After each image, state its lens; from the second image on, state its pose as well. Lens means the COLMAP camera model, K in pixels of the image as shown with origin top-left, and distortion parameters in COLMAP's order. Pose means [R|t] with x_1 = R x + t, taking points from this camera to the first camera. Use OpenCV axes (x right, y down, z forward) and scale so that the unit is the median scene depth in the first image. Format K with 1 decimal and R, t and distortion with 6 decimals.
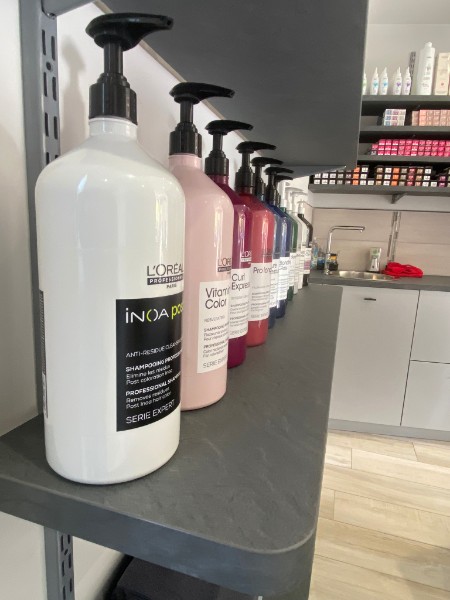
lens RADIAL K [[371.2, 0, 225.0], [0, 371.2, 299.7], [0, 0, 1]] dist [-0.004165, -0.003425]
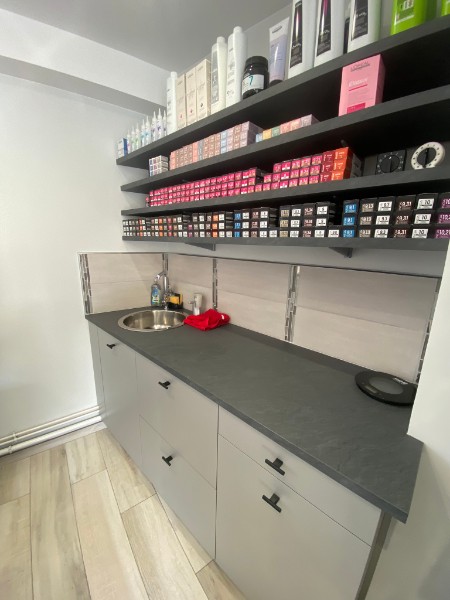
lens RADIAL K [[246.9, 0, 227.6], [0, 246.9, 301.0], [0, 0, 1]] dist [-0.017476, -0.001791]
pose [[0.813723, 0.109298, -0.570885, 1.007342], [-0.077631, 0.993798, 0.079614, -0.211184], [0.576046, -0.020465, 0.817161, 0.587145]]
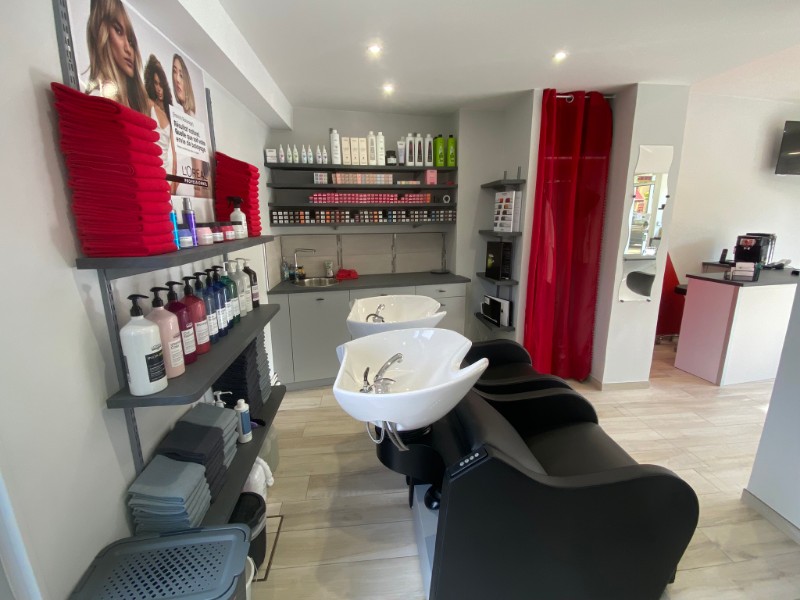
lens RADIAL K [[373.3, 0, 402.1], [0, 373.3, 305.5], [0, 0, 1]] dist [0.016754, -0.020342]
pose [[0.918332, -0.142883, 0.369122, 0.125332], [0.116219, 0.988802, 0.093615, -0.083126], [-0.378365, -0.043070, 0.924654, -0.555936]]
